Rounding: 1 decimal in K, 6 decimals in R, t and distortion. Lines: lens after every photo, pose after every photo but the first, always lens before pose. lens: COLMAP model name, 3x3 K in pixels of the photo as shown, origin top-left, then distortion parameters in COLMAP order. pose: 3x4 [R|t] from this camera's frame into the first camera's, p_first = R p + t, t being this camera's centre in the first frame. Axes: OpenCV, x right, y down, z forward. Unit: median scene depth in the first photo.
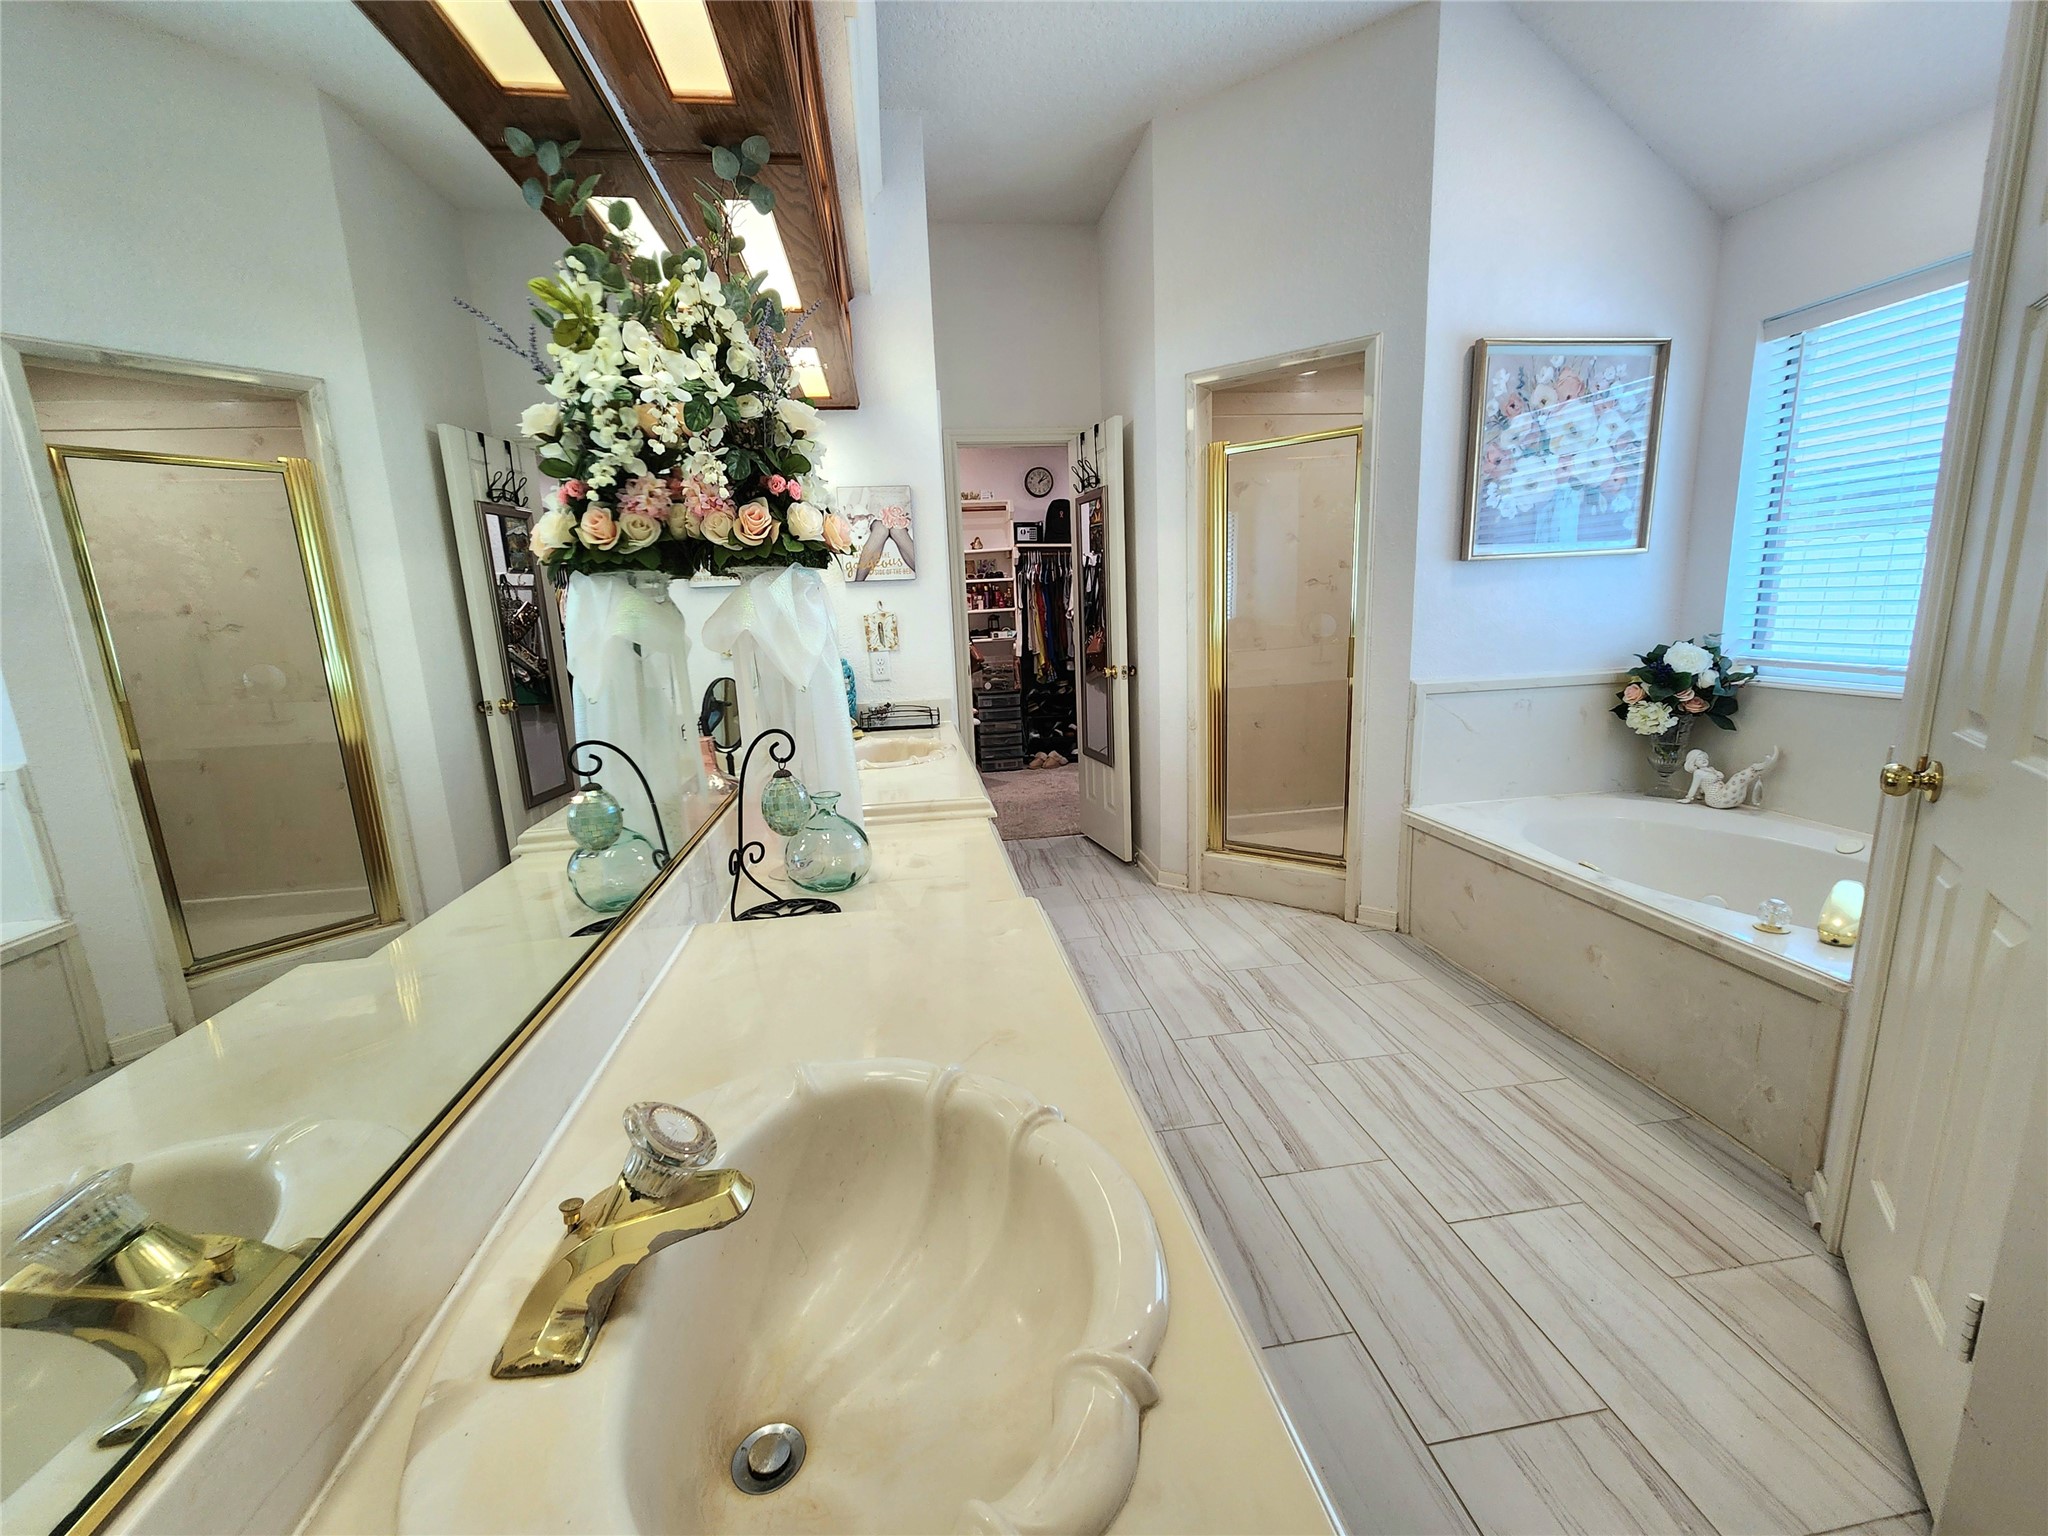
lens RADIAL K [[827.0, 0, 1024.0], [0, 827.0, 768.0], [0, 0, 1]] dist [-0.000078, -0.000004]
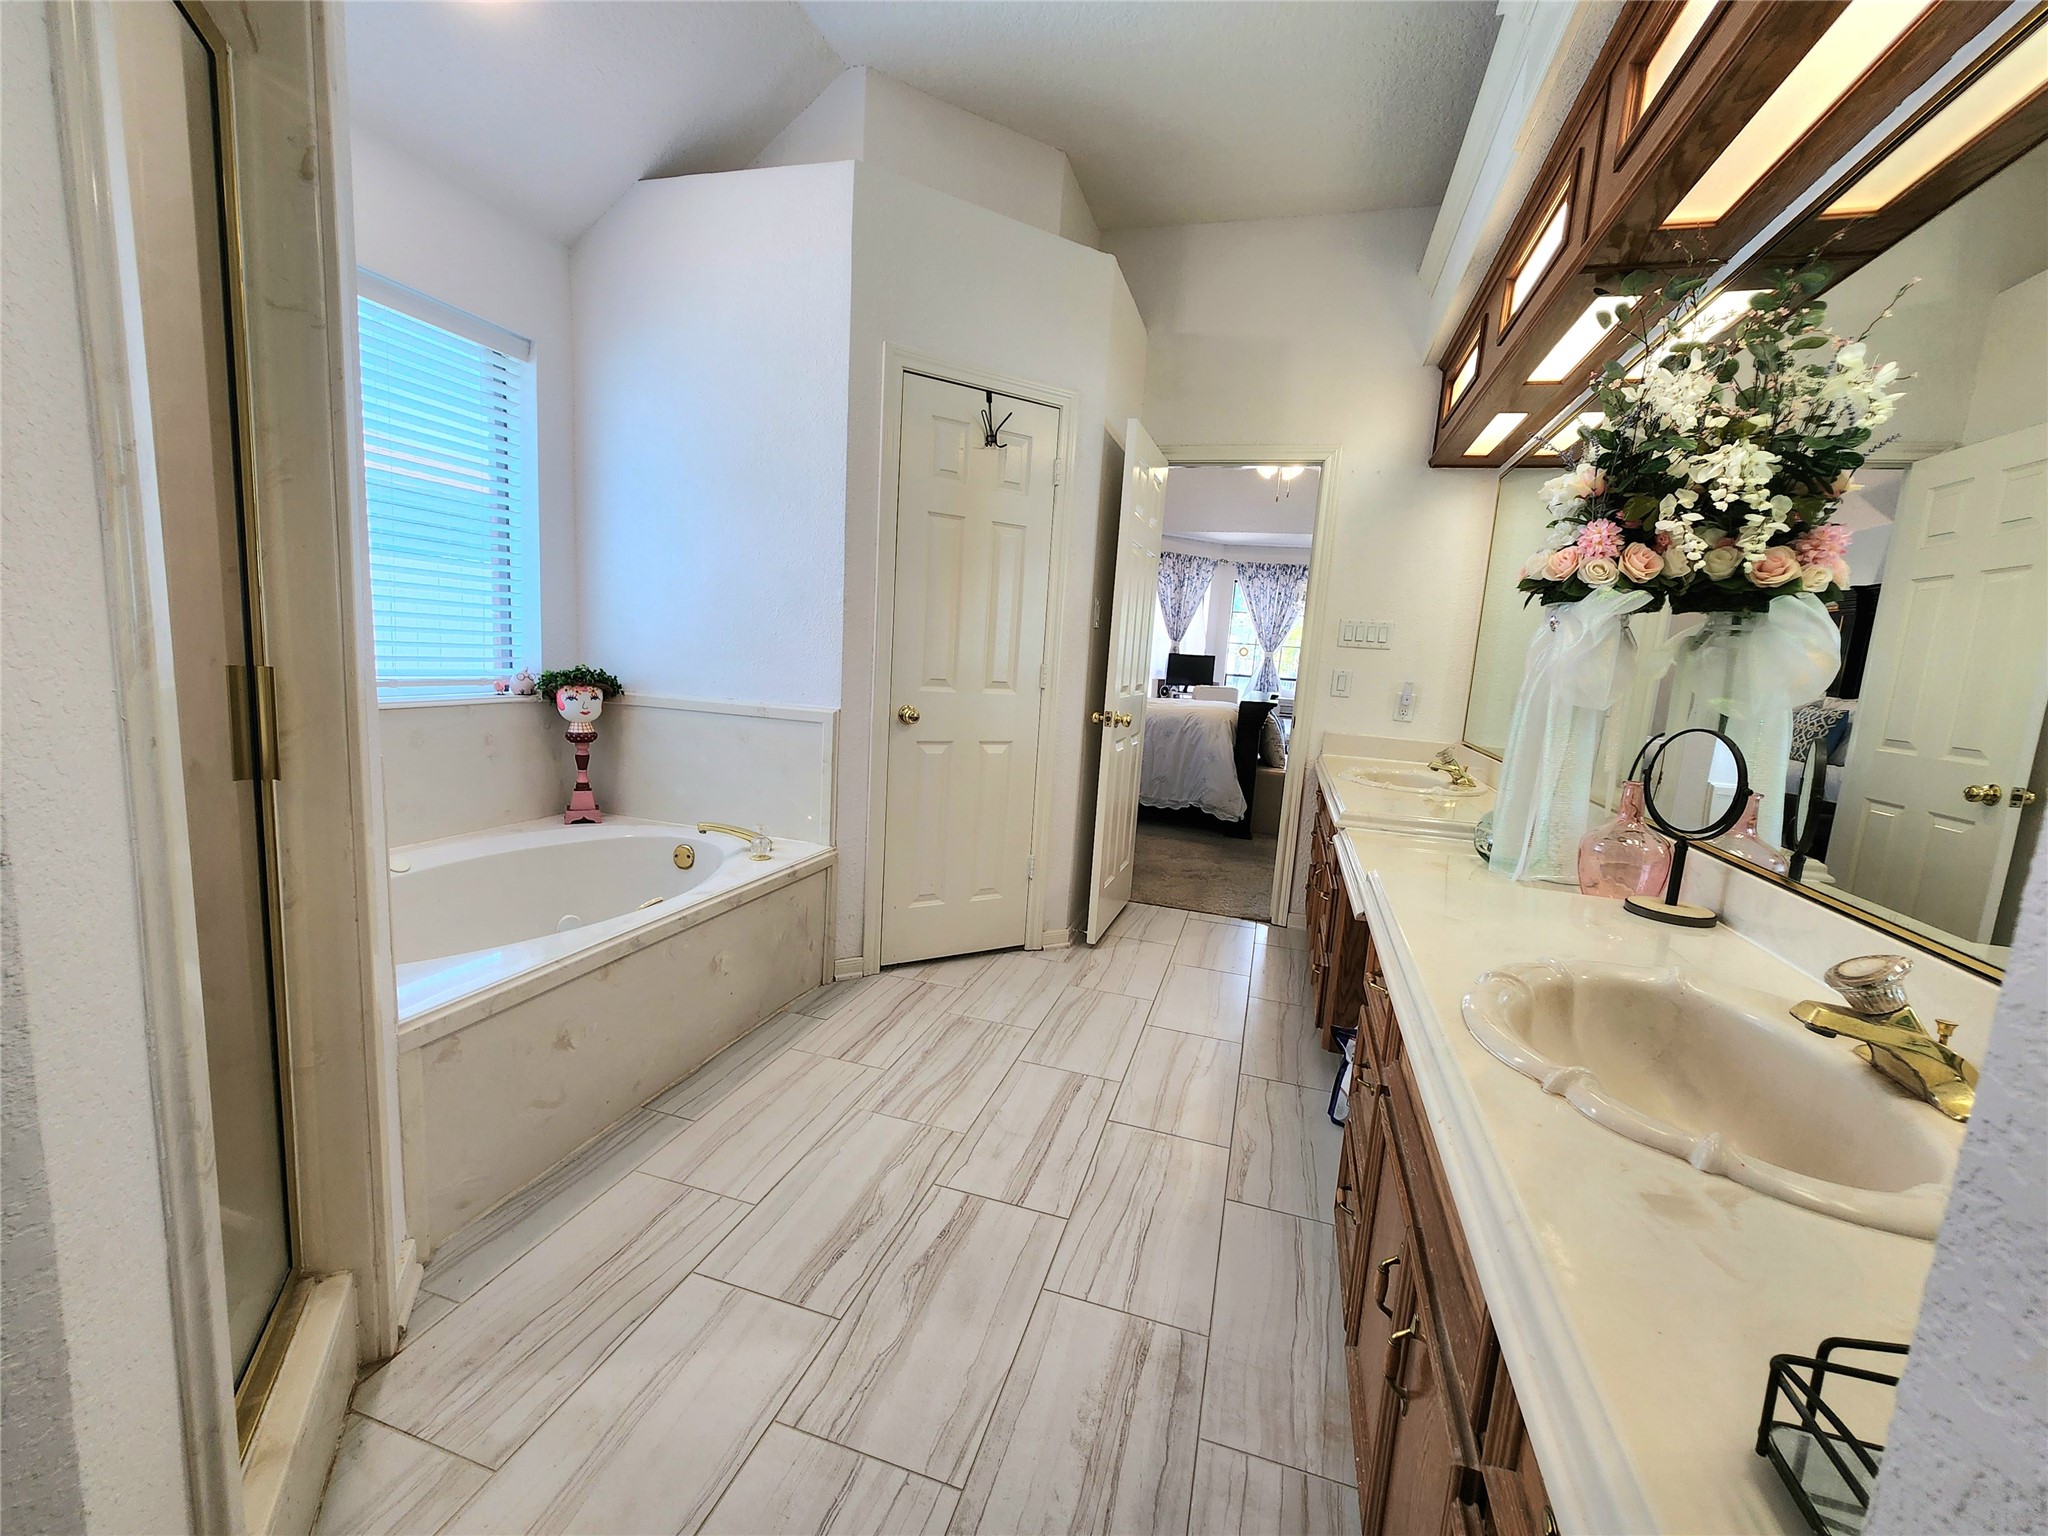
lens RADIAL K [[827.0, 0, 1024.0], [0, 827.0, 768.0], [0, 0, 1]] dist [-0.000078, -0.000004]
pose [[-0.901784, -0.076327, 0.425393, -0.073938], [0.059573, 0.952933, 0.297269, -0.317630], [-0.428061, 0.293415, -0.854794, 1.837389]]
